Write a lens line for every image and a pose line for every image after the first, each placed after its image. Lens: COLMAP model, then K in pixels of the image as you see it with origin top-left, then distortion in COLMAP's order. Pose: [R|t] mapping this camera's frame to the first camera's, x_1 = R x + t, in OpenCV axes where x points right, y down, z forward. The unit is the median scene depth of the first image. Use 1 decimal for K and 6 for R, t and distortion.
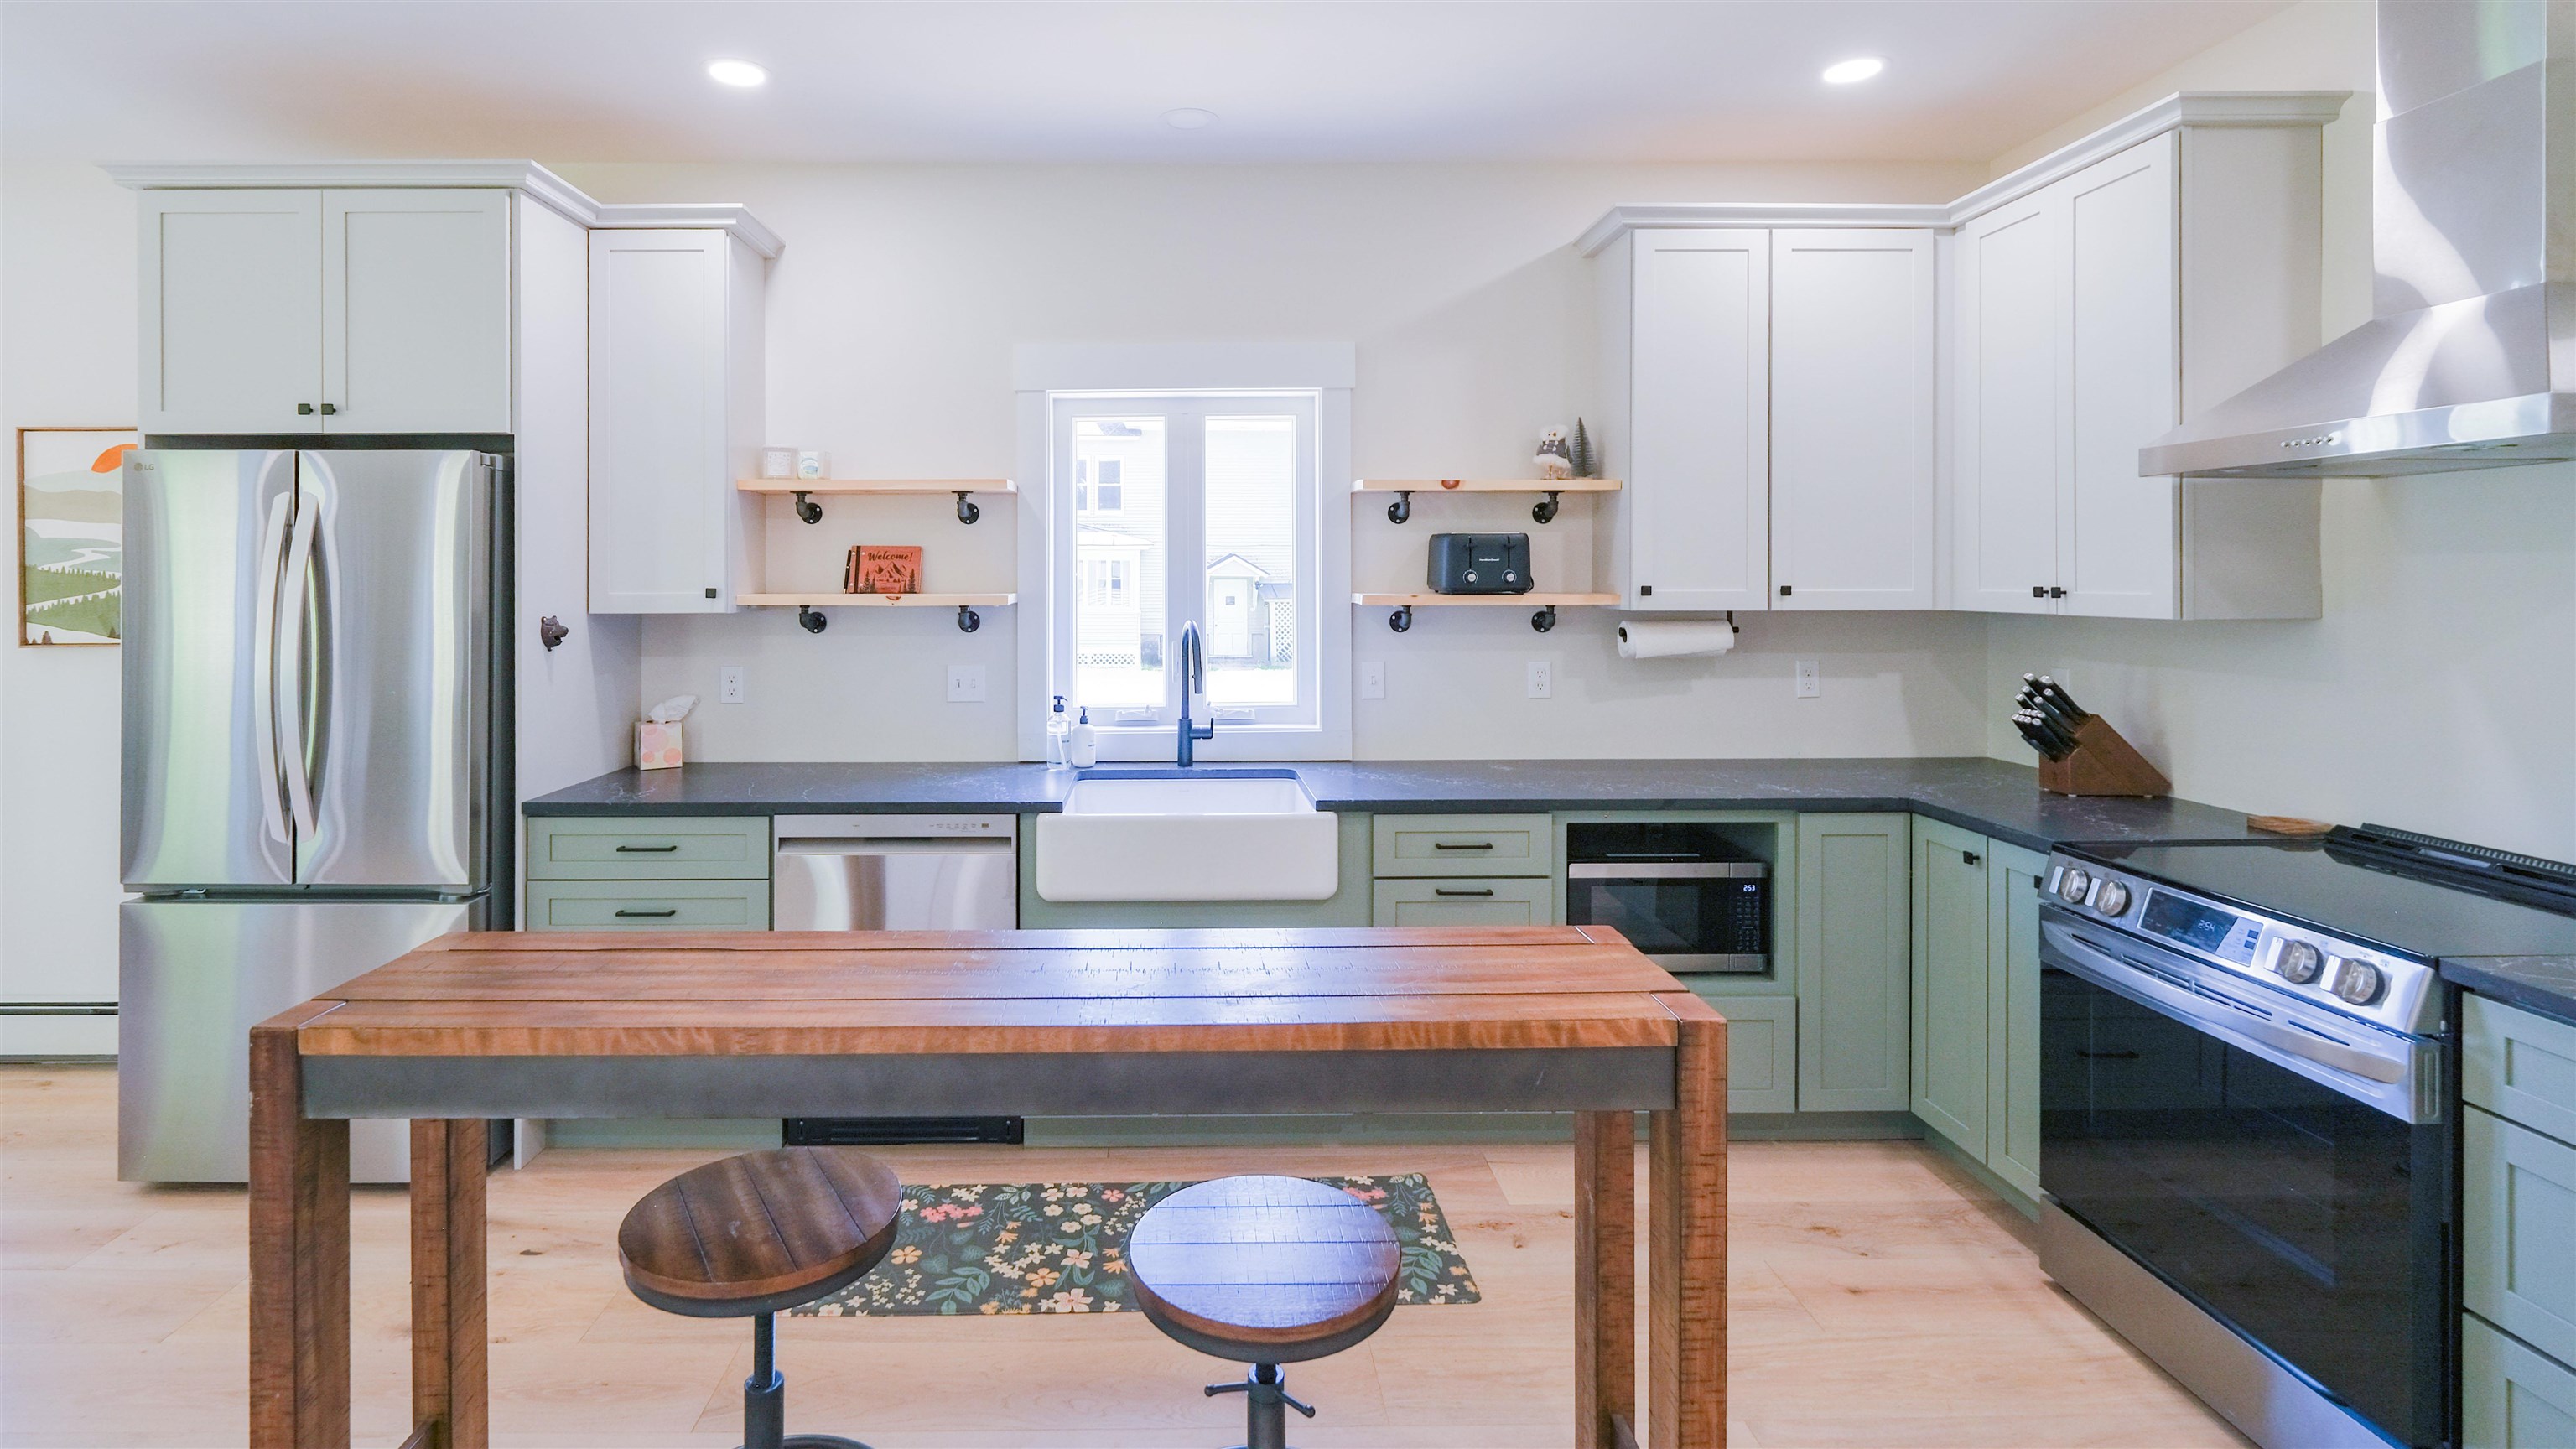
lens RADIAL K [[1192.5, 0, 1186.8], [0, 1192.5, 582.0], [0, 0, 1]] dist [-0.004551, -0.000890]
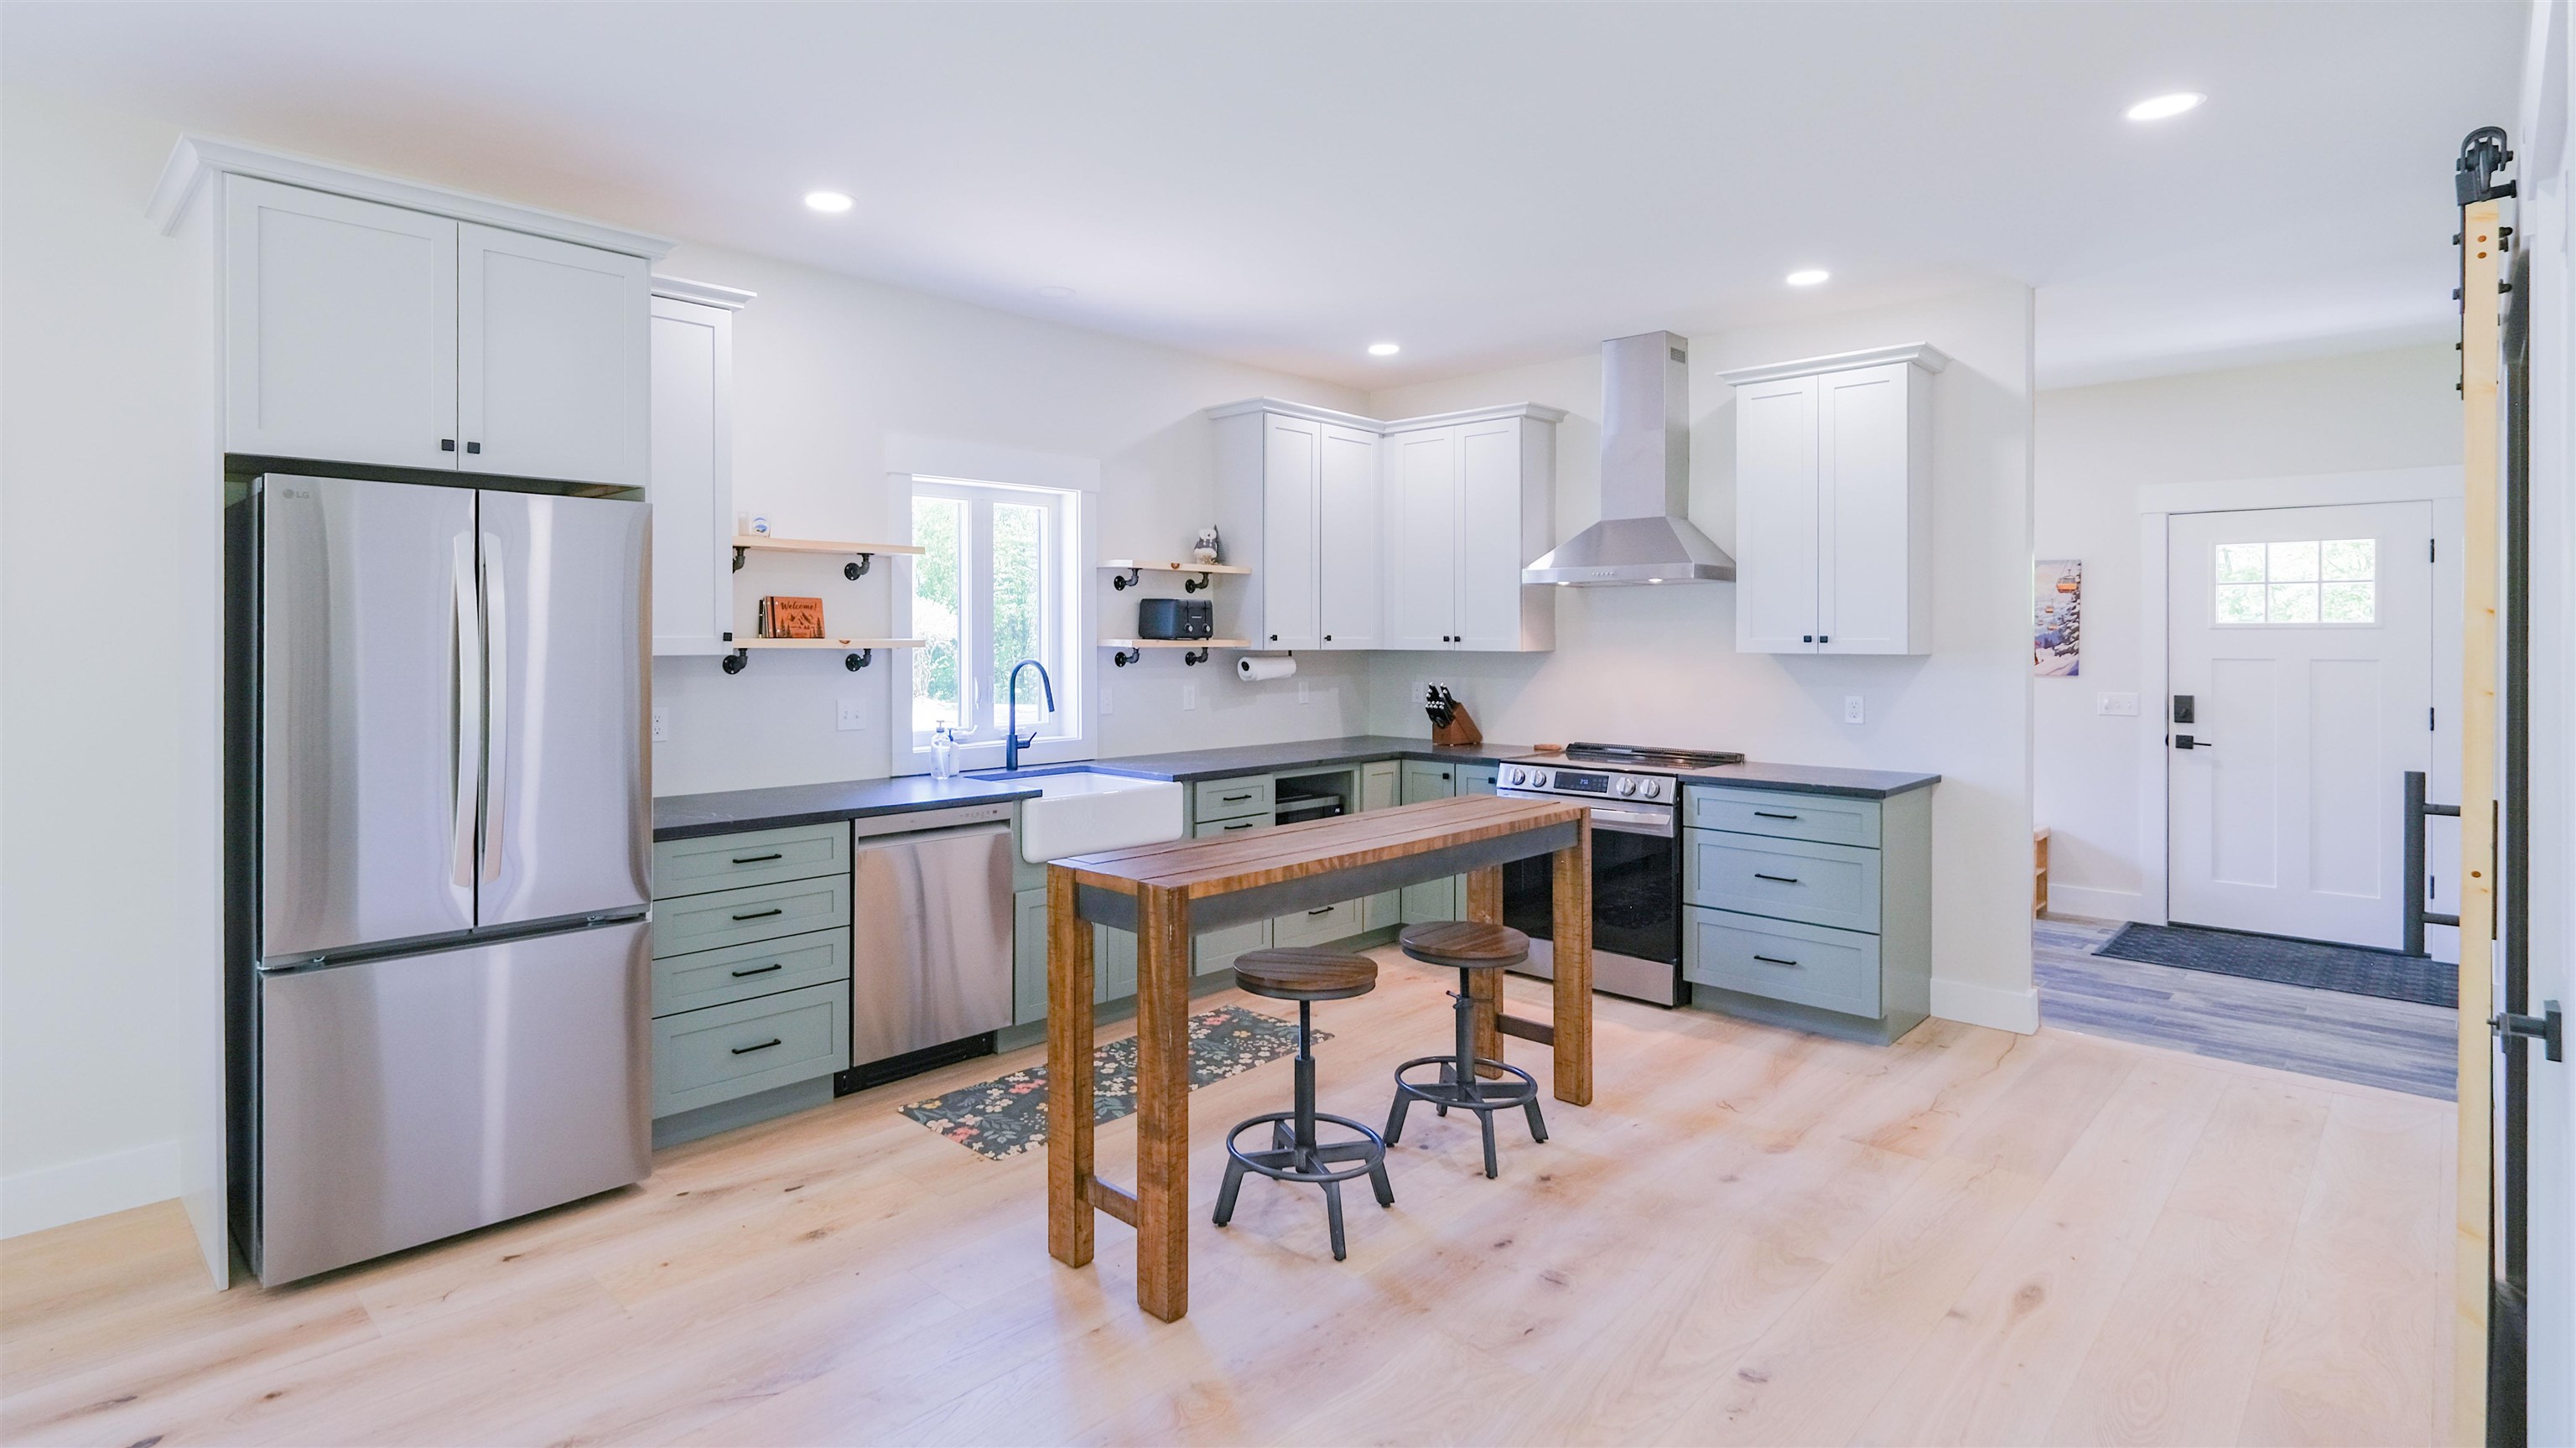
lens RADIAL K [[1259.5, 0, 1152.1], [0, 1259.5, 638.5], [0, 0, 1]] dist [-0.002955, -0.000576]
pose [[0.724923, 0.003294, 0.688823, -1.000066], [-0.004497, 0.999990, -0.000050, 0.009794], [-0.688816, -0.003062, 0.724930, -0.138944]]
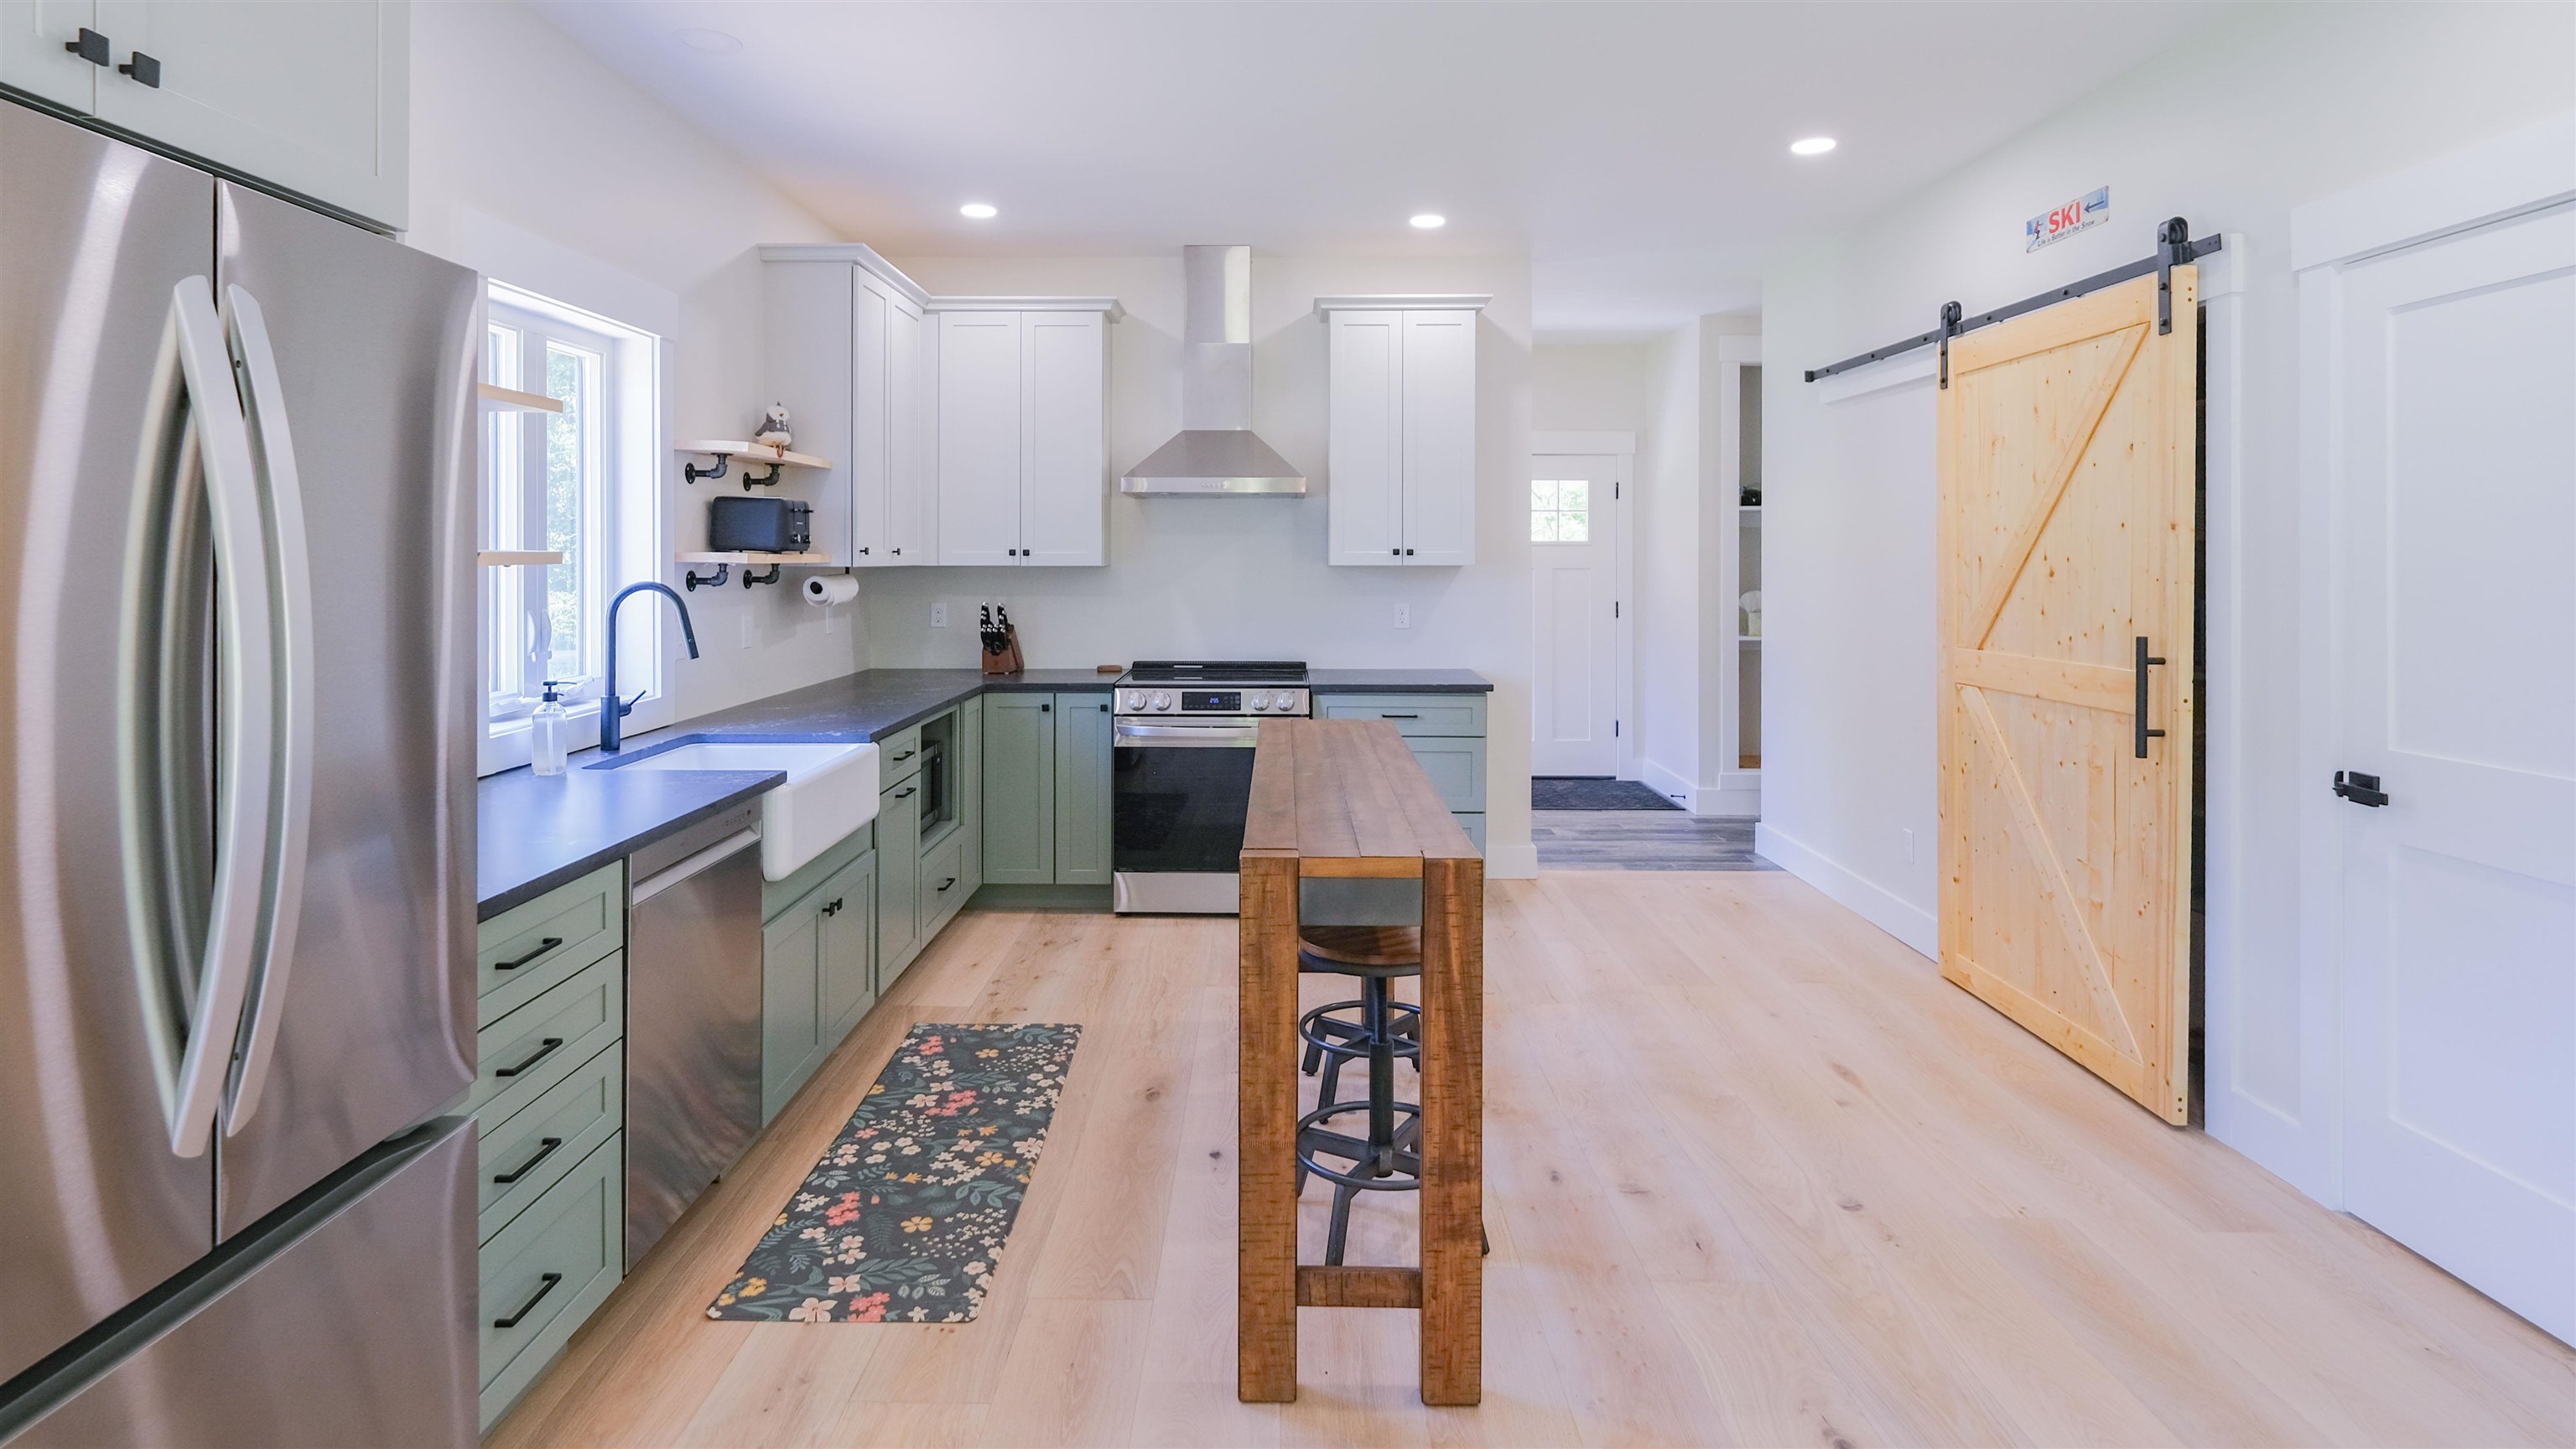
lens RADIAL K [[1318.5, 0, 1271.4], [0, 1318.5, 556.6], [0, 0, 1]] dist [0.000995, 0.000128]
pose [[0.015249, 0.002153, 0.999881, -1.120654], [-0.001485, 0.999997, -0.002130, 0.016955], [-0.999883, -0.001452, 0.015252, 0.591562]]
